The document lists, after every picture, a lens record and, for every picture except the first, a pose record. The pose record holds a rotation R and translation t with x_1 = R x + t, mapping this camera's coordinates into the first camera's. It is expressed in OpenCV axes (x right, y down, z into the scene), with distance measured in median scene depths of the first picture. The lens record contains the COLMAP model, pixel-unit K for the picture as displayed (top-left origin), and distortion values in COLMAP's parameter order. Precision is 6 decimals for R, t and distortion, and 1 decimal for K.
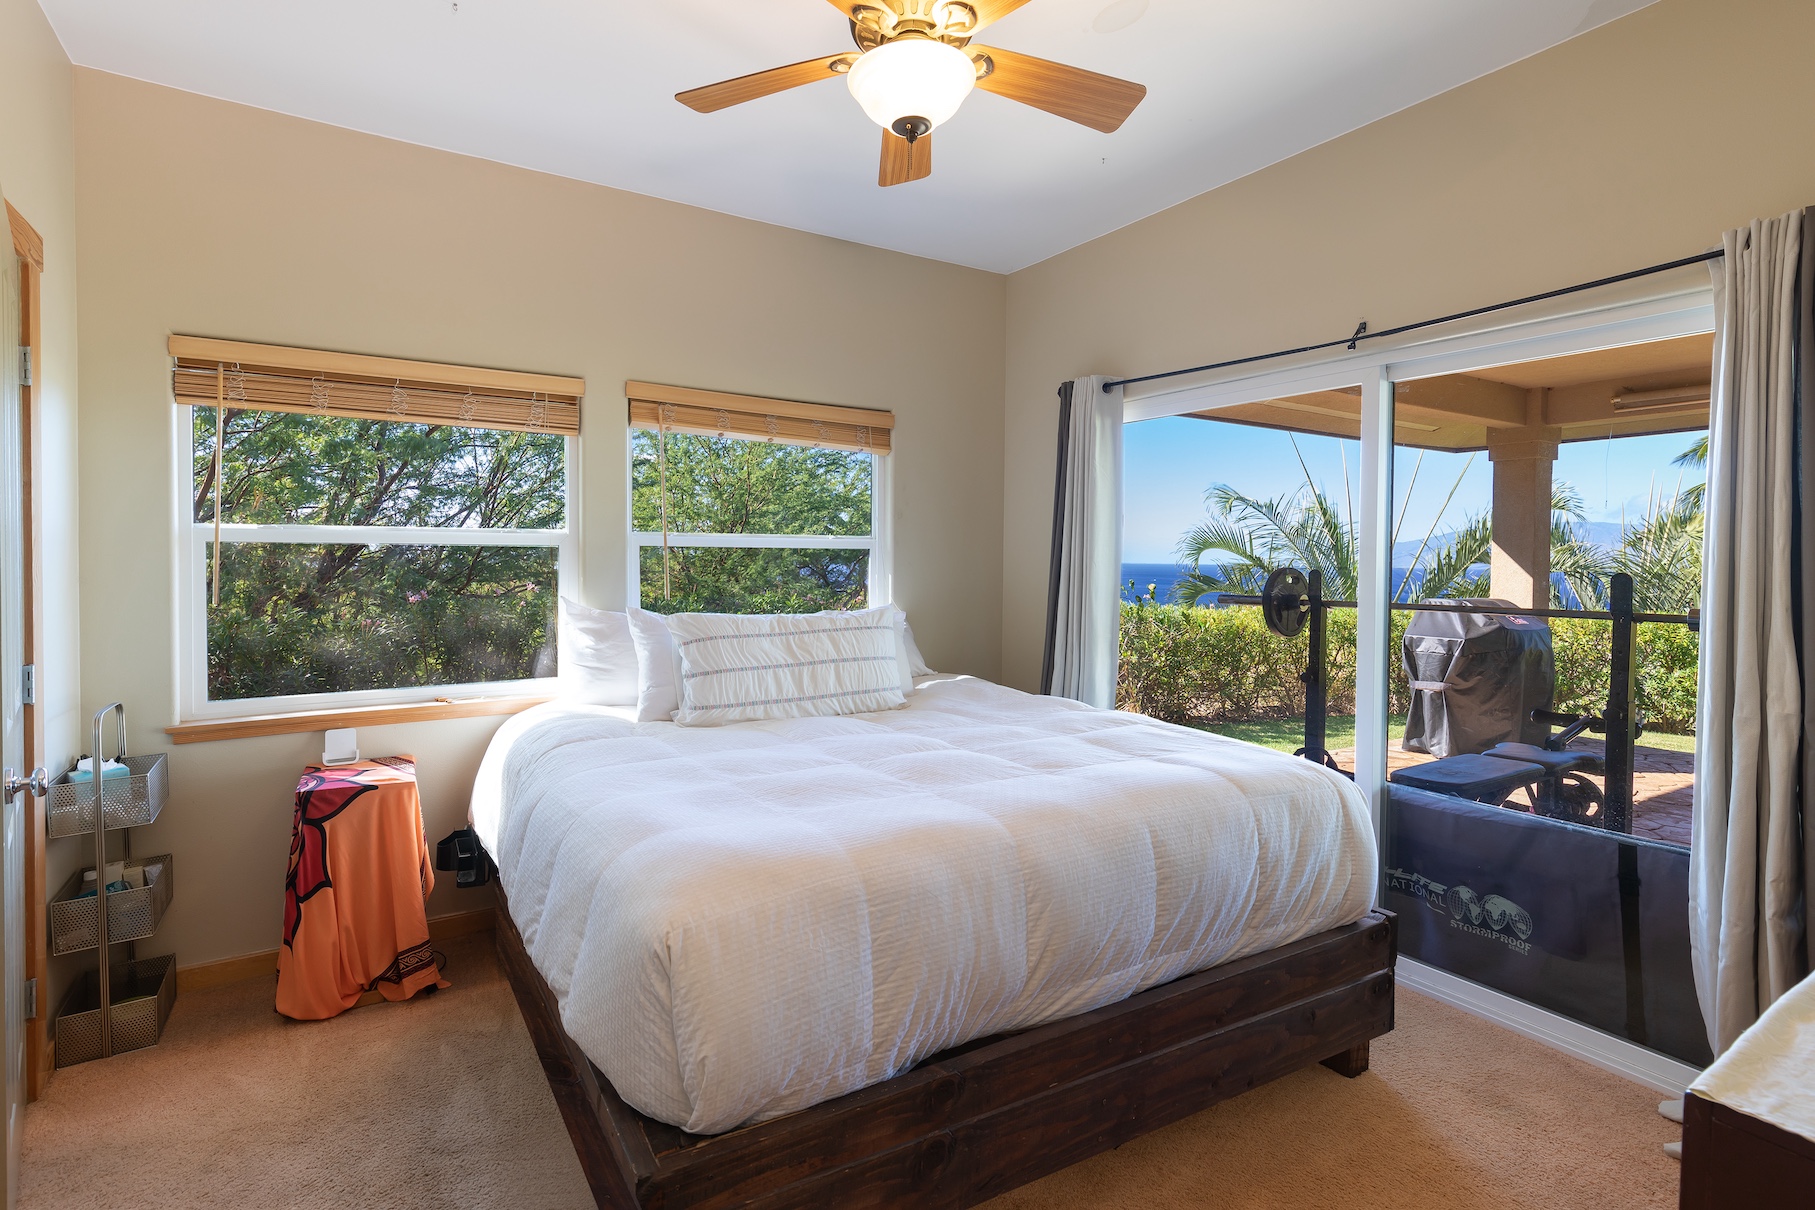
lens RADIAL K [[835.0, 0, 907.5], [0, 835.0, 605.0], [0, 0, 1]] dist [-0.034358, 0.000264]
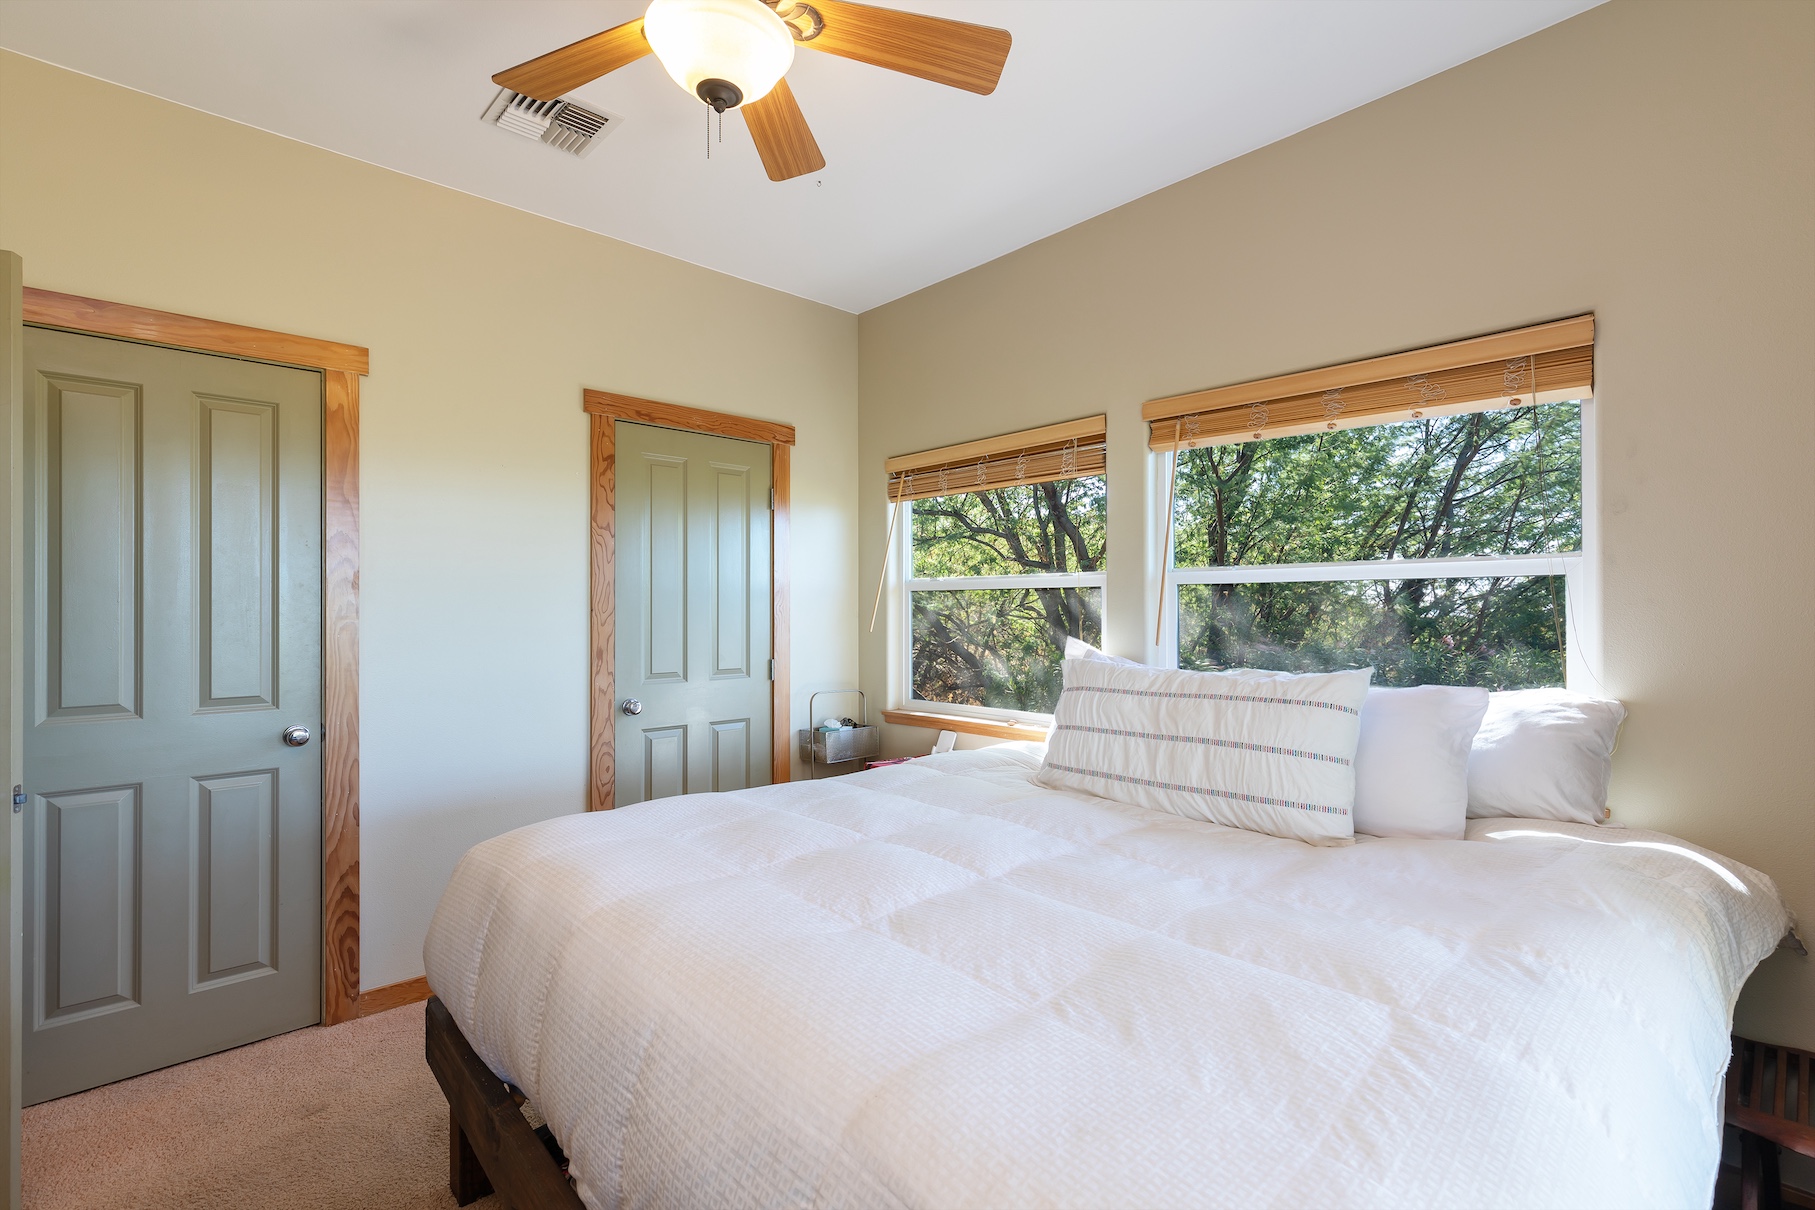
lens RADIAL K [[835.0, 0, 907.5], [0, 835.0, 605.0], [0, 0, 1]] dist [-0.034358, 0.000264]
pose [[0.153660, -0.002740, -0.988120, 0.572081], [-0.033922, 0.999392, -0.008046, -0.033133], [0.987541, 0.034755, 0.153473, 0.660530]]
